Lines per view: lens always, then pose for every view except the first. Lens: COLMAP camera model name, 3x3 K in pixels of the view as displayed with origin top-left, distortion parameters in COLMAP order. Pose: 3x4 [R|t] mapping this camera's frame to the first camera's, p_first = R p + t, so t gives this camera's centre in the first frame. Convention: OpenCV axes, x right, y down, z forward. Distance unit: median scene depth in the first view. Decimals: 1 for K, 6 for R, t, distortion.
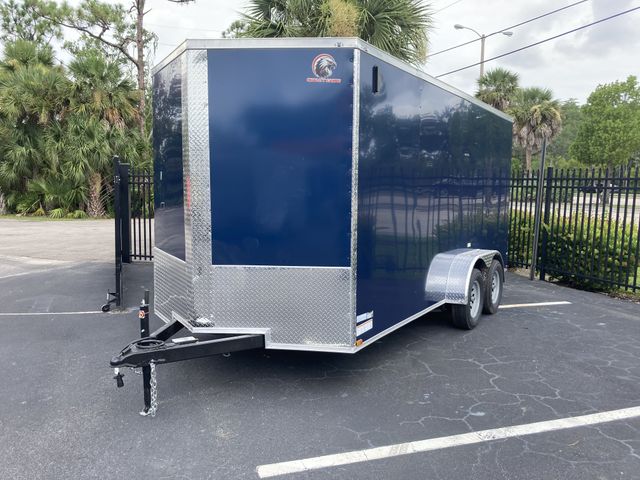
lens RADIAL K [[527.1, 0, 311.6], [0, 527.1, 232.5], [0, 0, 1]] dist [0.012565, -0.010671]
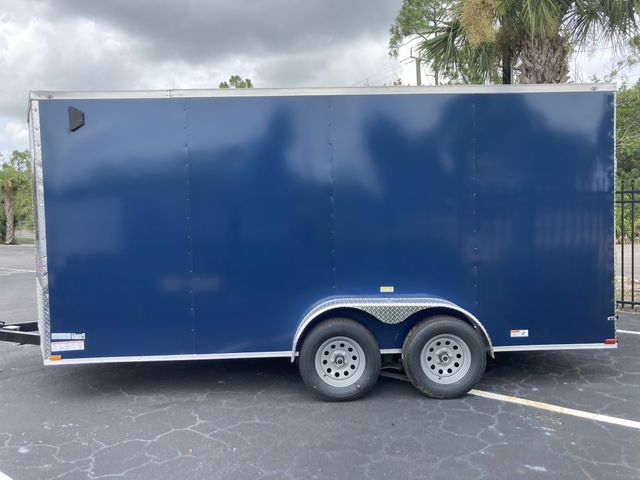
lens RADIAL K [[527.1, 0, 311.6], [0, 527.1, 232.5], [0, 0, 1]] dist [0.012565, -0.010671]
pose [[0.564738, 0.008129, -0.825231, 1.121348], [-0.041414, 0.998971, -0.018501, -0.047705], [0.824231, 0.044624, 0.564493, 0.690381]]
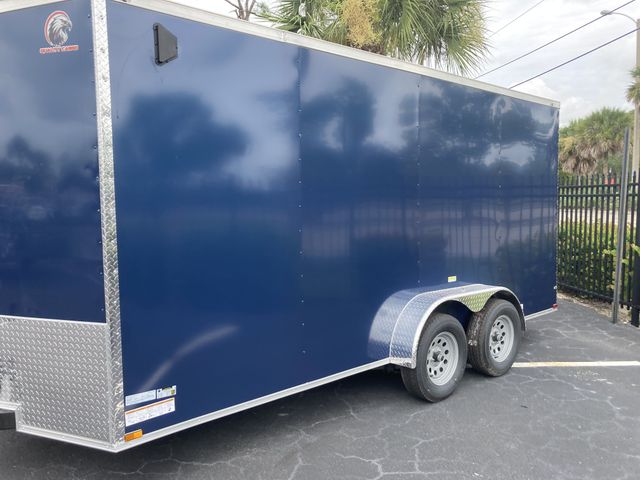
lens RADIAL K [[527.1, 0, 311.6], [0, 527.1, 232.5], [0, 0, 1]] dist [0.012565, -0.010671]
pose [[0.960572, -0.006389, -0.277958, 0.425480], [-0.000916, 0.999658, -0.026141, -0.026889], [0.278030, 0.025365, 0.960237, 0.353908]]
